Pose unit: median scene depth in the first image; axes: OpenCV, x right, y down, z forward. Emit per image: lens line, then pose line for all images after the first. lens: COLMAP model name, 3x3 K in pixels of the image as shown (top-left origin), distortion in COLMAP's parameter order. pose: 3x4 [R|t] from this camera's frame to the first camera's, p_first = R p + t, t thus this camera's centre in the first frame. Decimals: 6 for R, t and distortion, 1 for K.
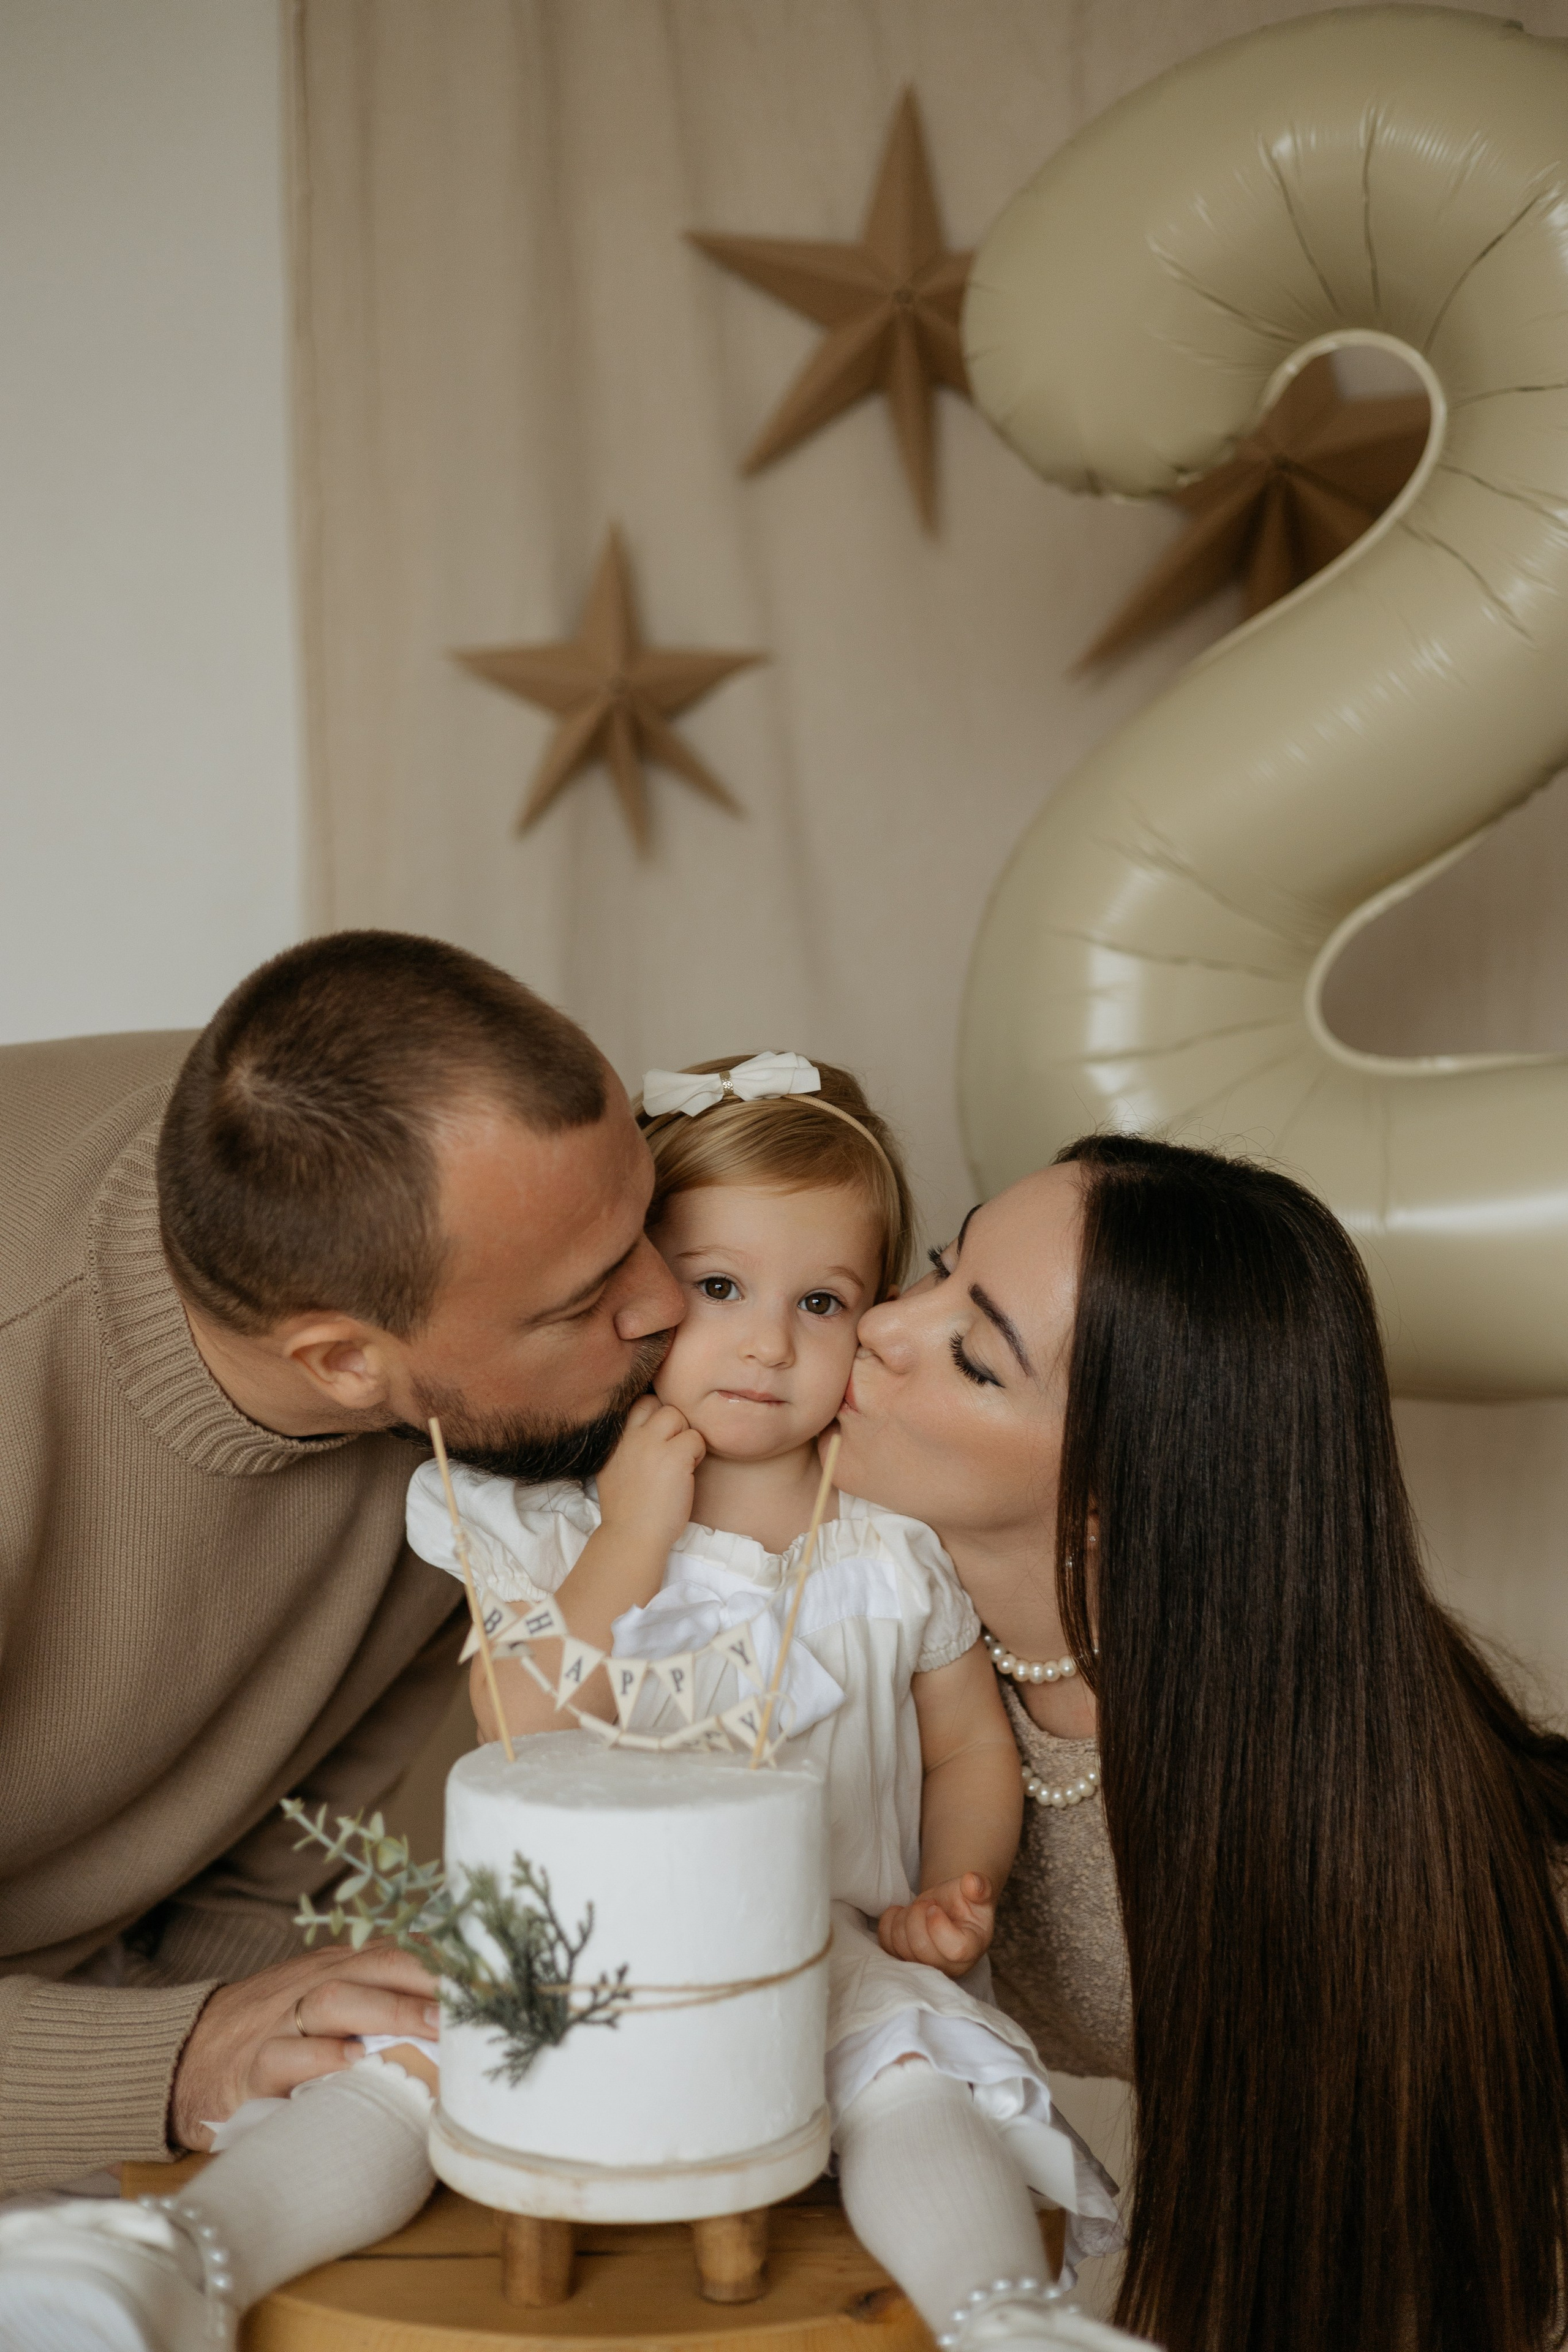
lens RADIAL K [[3582.6, 0, 688.6], [0, 3582.6, 1187.9], [0, 0, 1]] dist [0.031017, 0.000000]
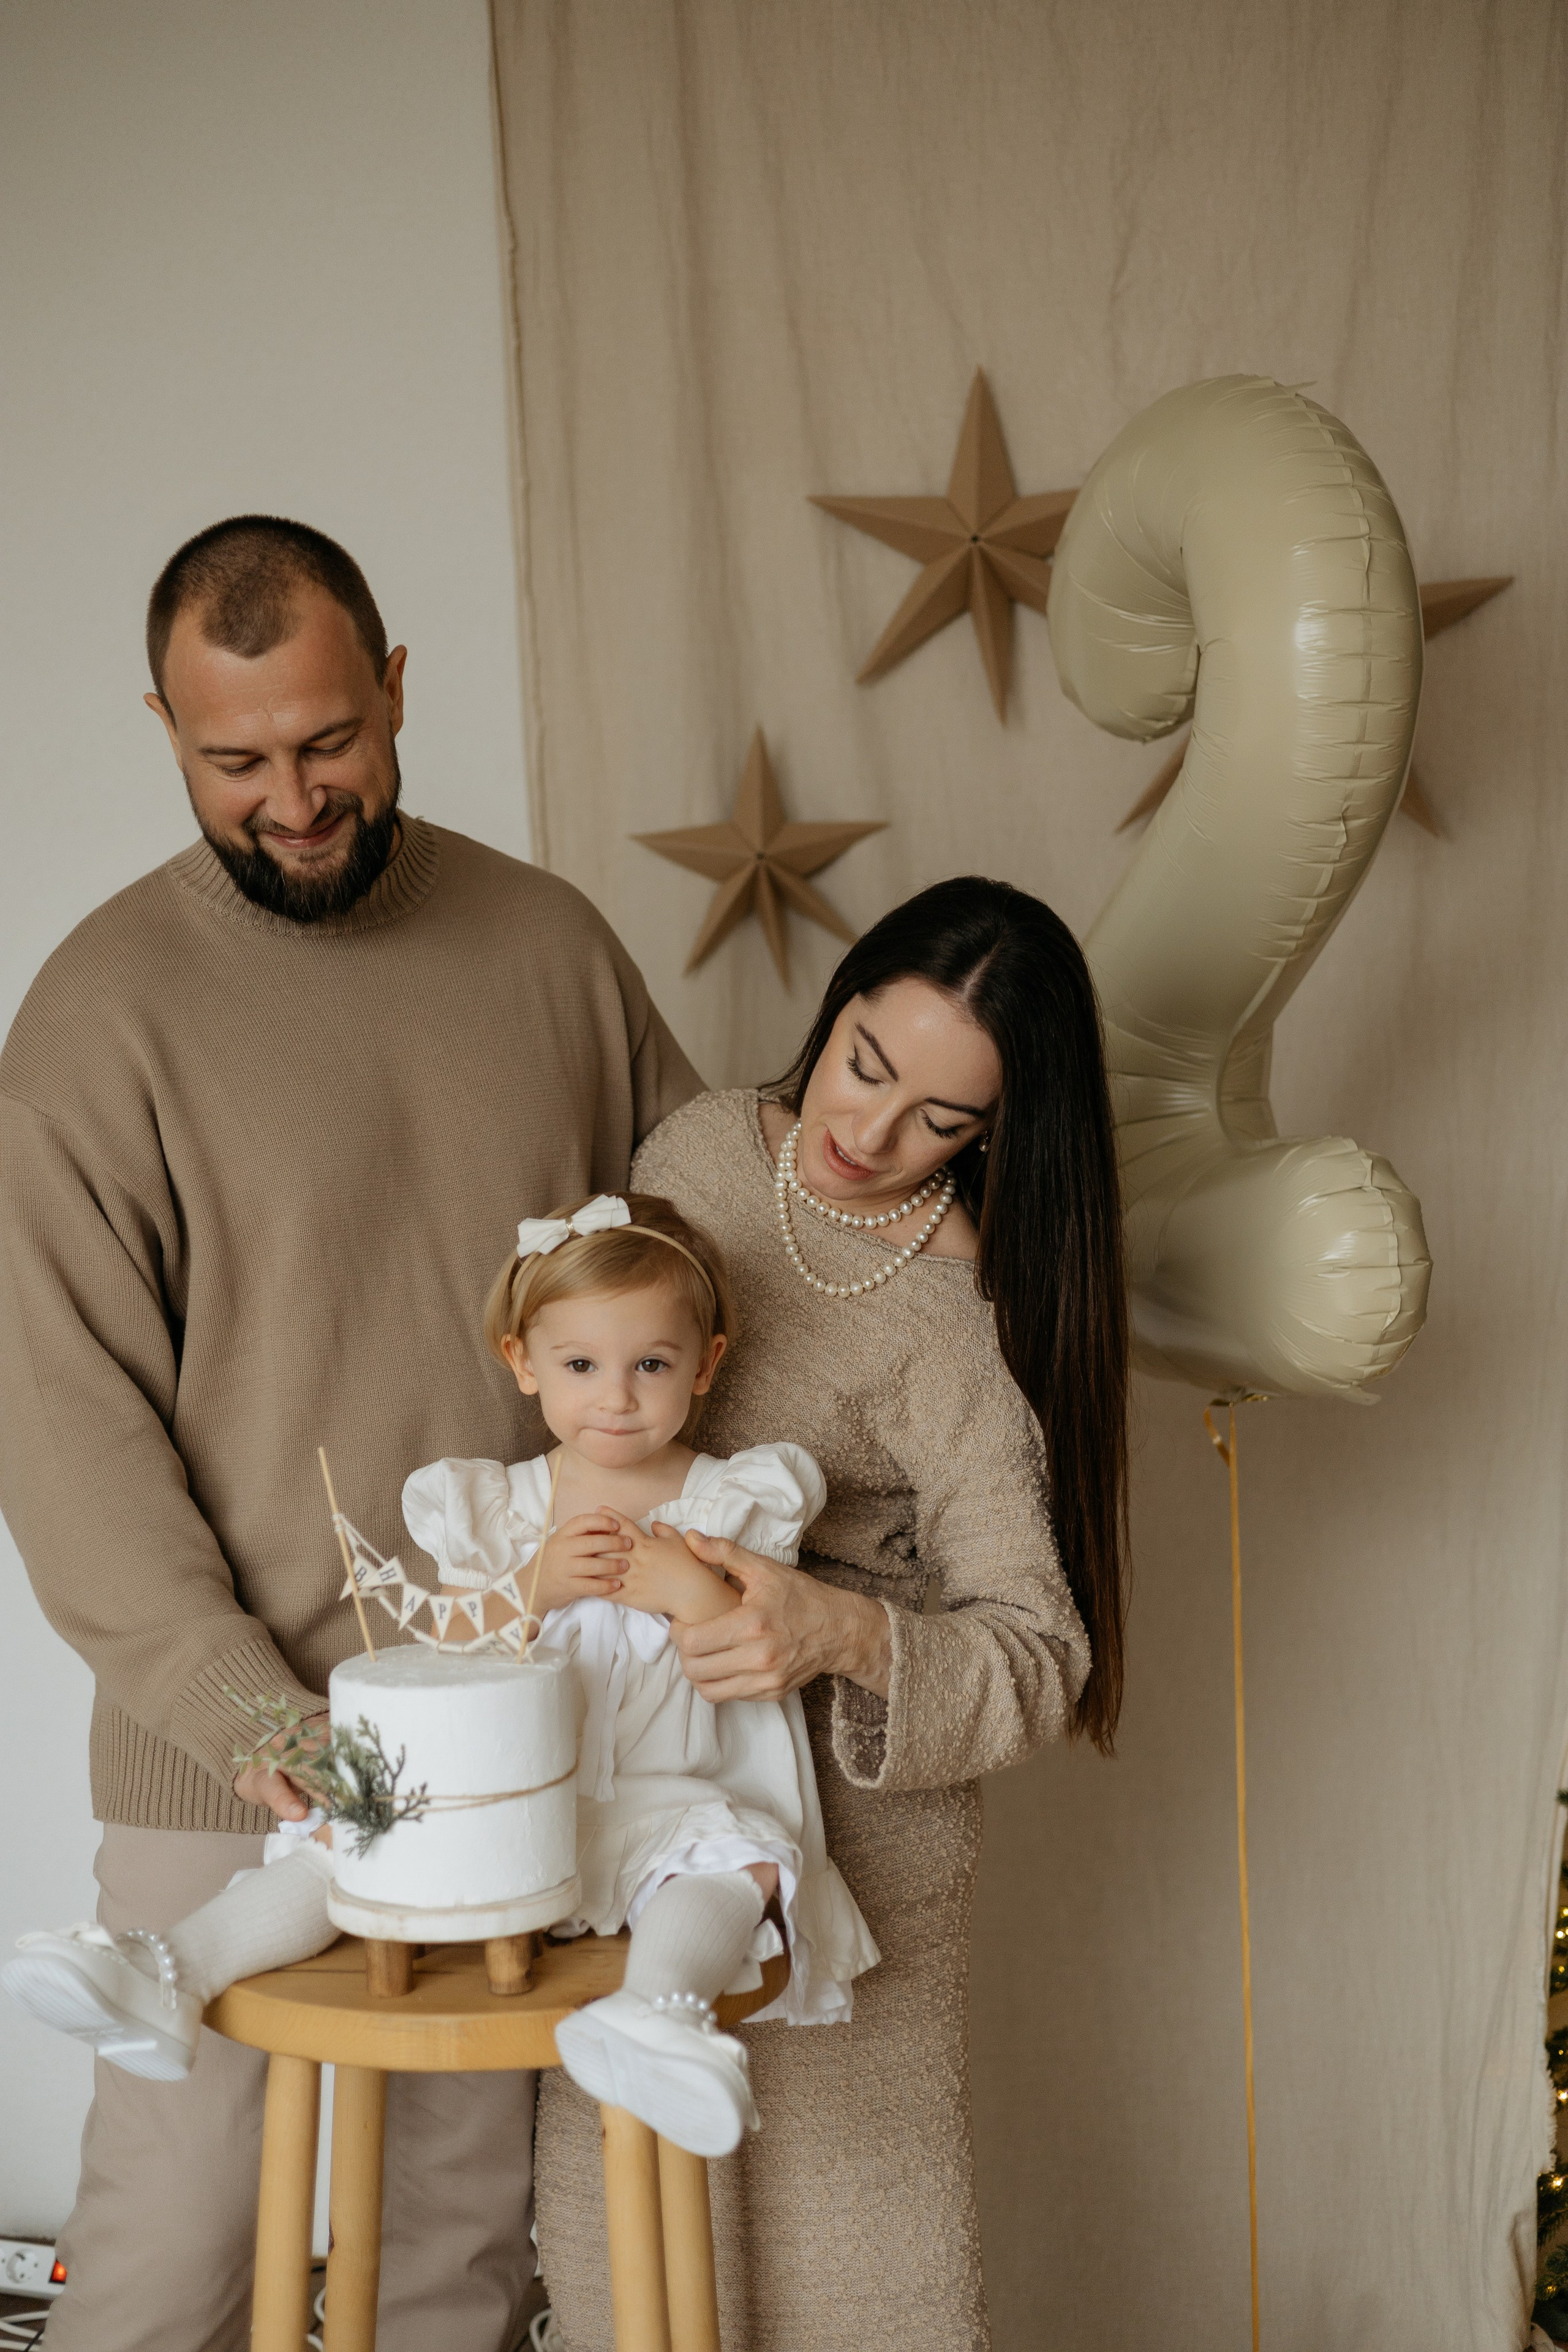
lens RADIAL K [[3582.6, 0, 775.3], [0, 3582.6, 1170.7], [0, 0, 1]] dist [0.031017, 0.000000]
pose [[0.983861, -0.035231, -0.175431, 0.425860], [0.035667, 0.999364, -0.000667, -0.052420], [0.175342, -0.005600, 0.984492, -0.557270]]
